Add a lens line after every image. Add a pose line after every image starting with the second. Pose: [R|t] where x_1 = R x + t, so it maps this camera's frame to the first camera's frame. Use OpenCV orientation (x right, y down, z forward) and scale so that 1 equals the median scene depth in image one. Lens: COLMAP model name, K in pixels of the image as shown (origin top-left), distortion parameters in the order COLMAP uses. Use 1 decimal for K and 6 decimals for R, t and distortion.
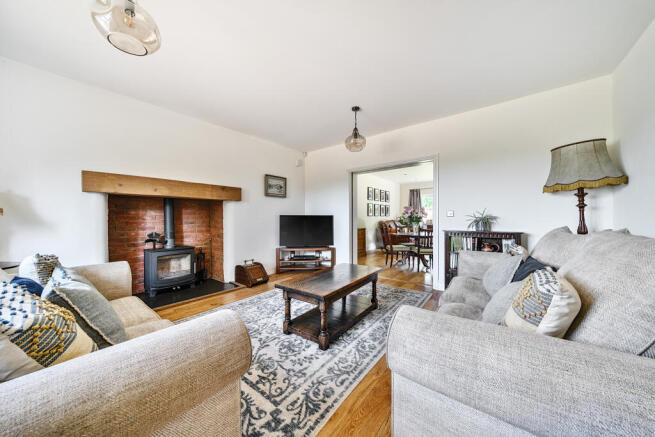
lens RADIAL K [[223.9, 0, 326.7], [0, 223.9, 219.2], [0, 0, 1]] dist [-0.003103, -0.000223]
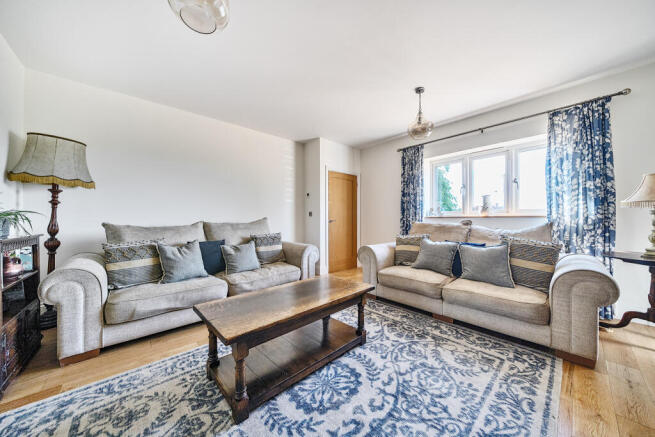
lens RADIAL K [[223.9, 0, 326.6], [0, 223.9, 220.0], [0, 0, 1]] dist [-0.003103, -0.000223]
pose [[-0.984629, 0.006811, 0.174525, -0.182169], [0.007470, 0.999967, 0.003119, 0.021561], [-0.174498, 0.004375, -0.984648, 1.741718]]
